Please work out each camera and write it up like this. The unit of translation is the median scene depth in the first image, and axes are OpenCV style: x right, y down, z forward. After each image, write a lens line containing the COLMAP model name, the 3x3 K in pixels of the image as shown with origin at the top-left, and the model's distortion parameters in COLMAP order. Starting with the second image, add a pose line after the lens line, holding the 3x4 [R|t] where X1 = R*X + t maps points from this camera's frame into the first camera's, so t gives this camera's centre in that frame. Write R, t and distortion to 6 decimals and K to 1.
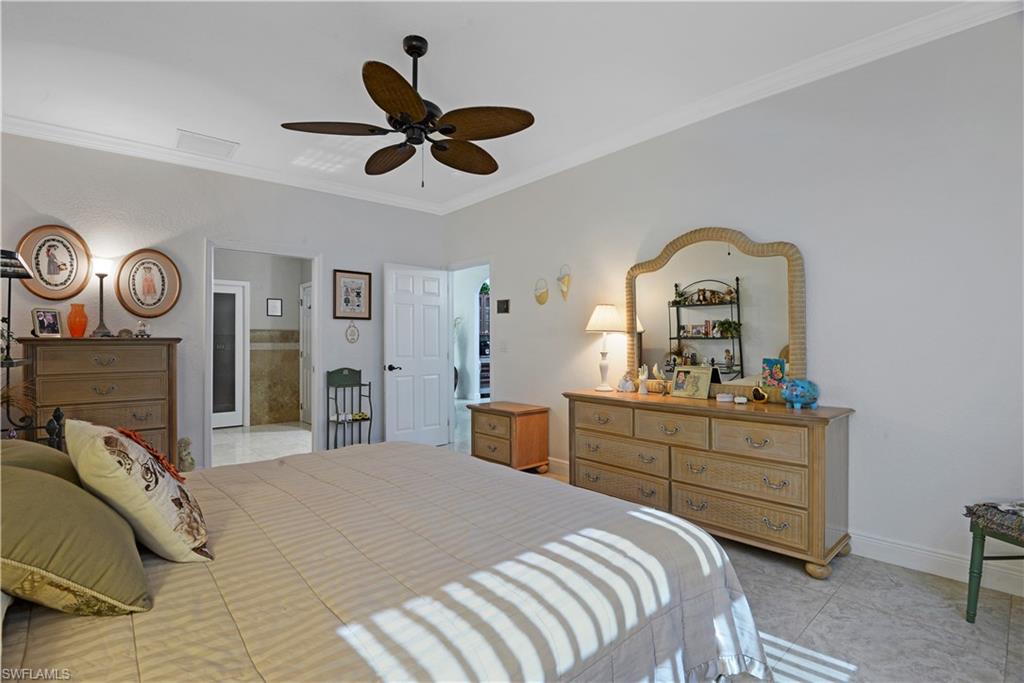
lens RADIAL K [[479.6, 0, 514.8], [0, 479.6, 340.1], [0, 0, 1]] dist [-0.031683, -0.004426]
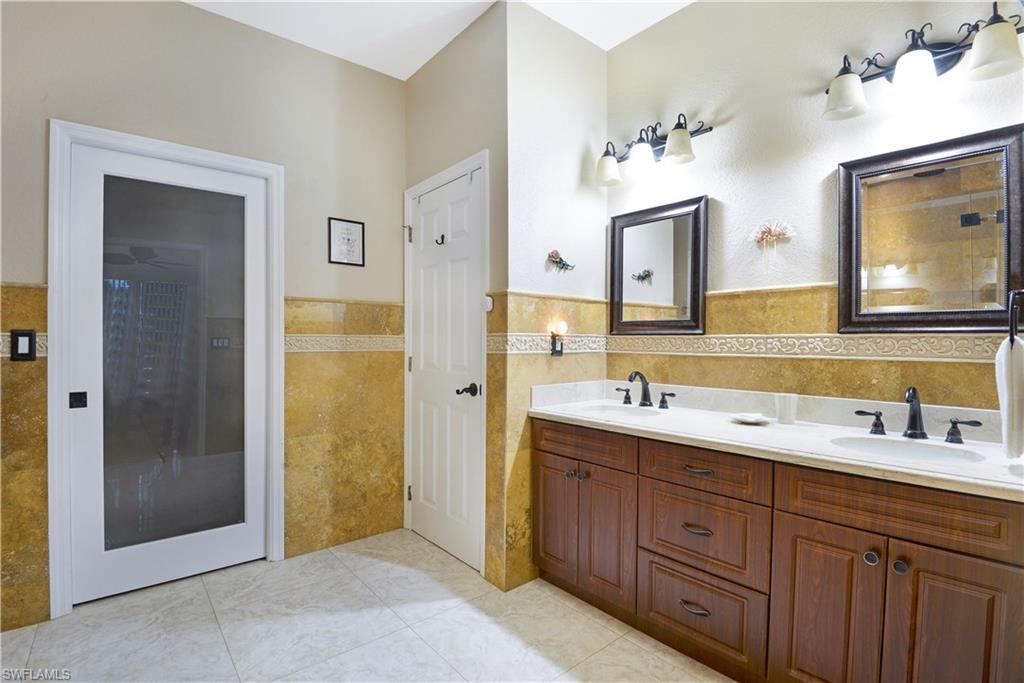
lens RADIAL K [[479.6, 0, 511.8], [0, 479.6, 345.9], [0, 0, 1]] dist [-0.031683, -0.004426]
pose [[0.997891, 0.008015, -0.064412, -0.349092], [-0.007210, 0.999893, 0.012718, 0.009131], [0.064507, -0.012227, 0.997842, 0.626966]]
